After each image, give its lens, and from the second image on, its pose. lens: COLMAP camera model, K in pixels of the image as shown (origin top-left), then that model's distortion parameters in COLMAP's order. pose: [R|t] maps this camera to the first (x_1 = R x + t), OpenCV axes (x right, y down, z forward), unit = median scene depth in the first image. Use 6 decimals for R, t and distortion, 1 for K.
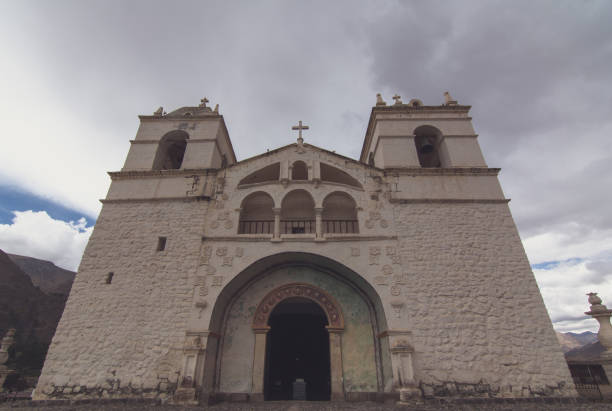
lens RADIAL K [[304.0, 0, 300.7], [0, 304.0, 207.6], [0, 0, 1]] dist [0.000015, 0.000033]
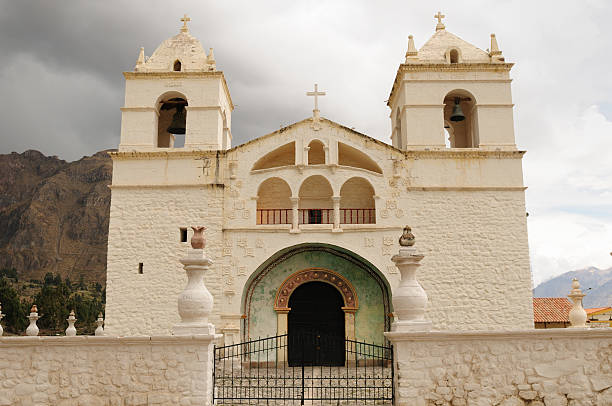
lens RADIAL K [[636.5, 0, 306.0], [0, 636.5, 203.0], [0, 0, 1]] dist [-0.040446, -0.009093]
pose [[0.999842, -0.008133, 0.015815, -0.075852], [0.003195, 0.956986, 0.290115, -0.608693], [-0.017494, -0.290019, 0.956861, -1.038260]]
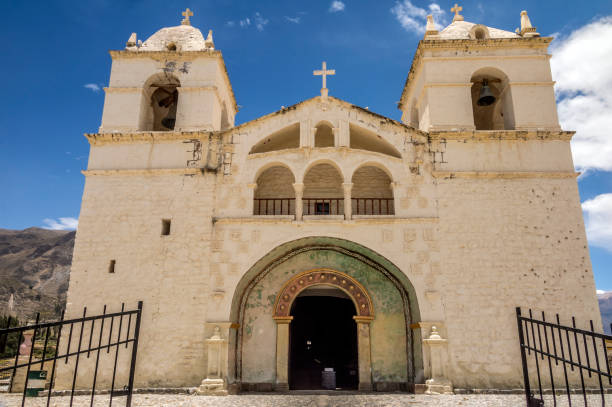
lens RADIAL K [[455.1, 0, 306.5], [0, 455.1, 222.2], [0, 0, 1]] dist [0.047307, 0.000955]
pose [[0.999995, 0.000125, -0.003180, -0.052385], [0.000545, 0.977721, 0.209906, -0.166874], [0.003135, -0.209907, 0.977716, -0.270355]]
